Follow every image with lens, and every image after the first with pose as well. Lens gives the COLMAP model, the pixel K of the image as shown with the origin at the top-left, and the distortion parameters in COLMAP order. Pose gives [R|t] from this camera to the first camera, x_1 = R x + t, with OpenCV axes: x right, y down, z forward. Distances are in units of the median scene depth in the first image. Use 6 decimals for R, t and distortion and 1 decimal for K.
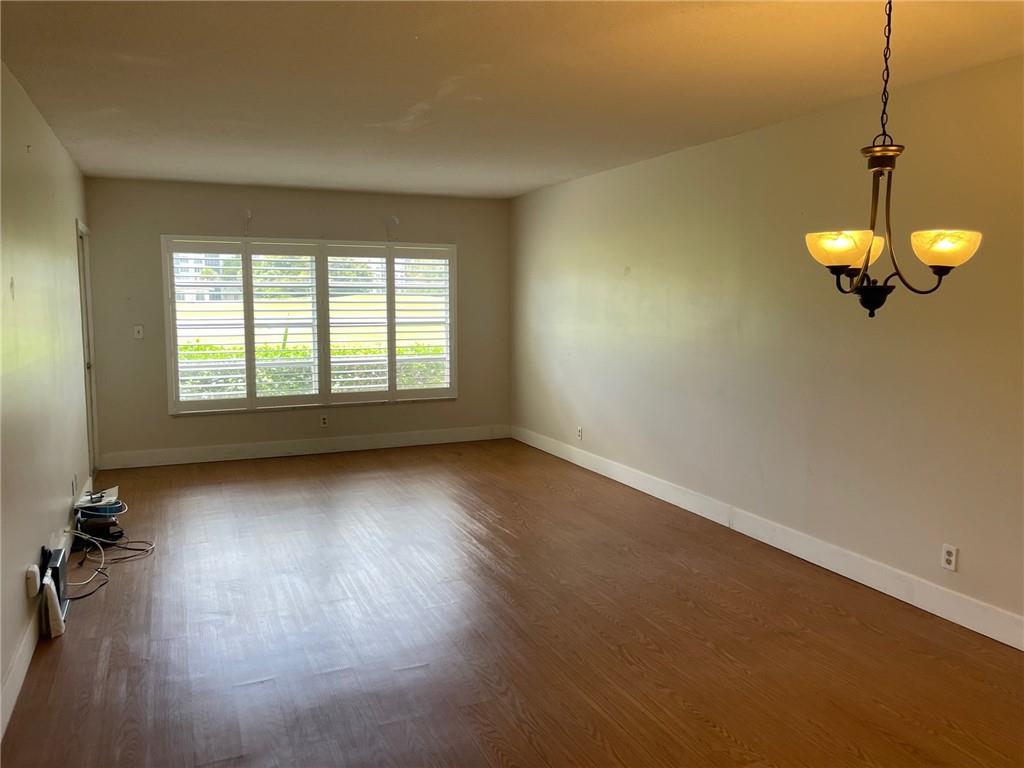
lens RADIAL K [[779.1, 0, 512.0], [0, 779.1, 384.0], [0, 0, 1]] dist [0.089034, -0.132643]
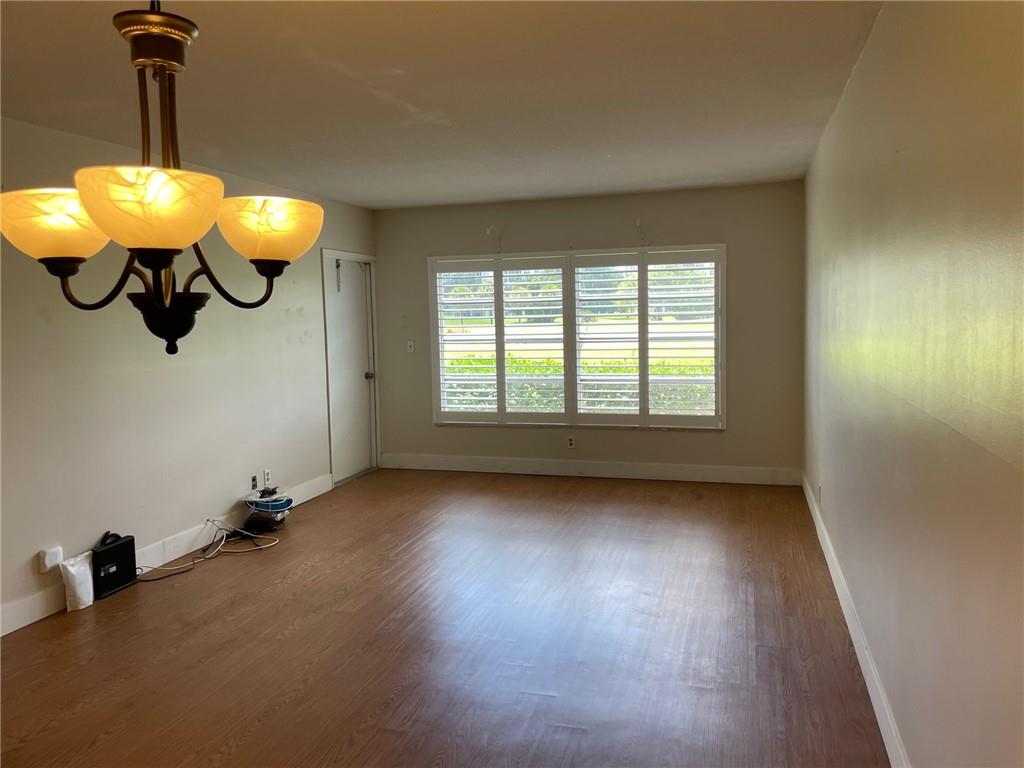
lens RADIAL K [[779.1, 0, 512.0], [0, 779.1, 384.0], [0, 0, 1]] dist [0.089034, -0.132643]
pose [[0.760601, 0.042169, -0.647849, 0.312825], [-0.050111, 0.998725, 0.006176, -0.025059], [0.647283, 0.027767, 0.761744, 0.235895]]
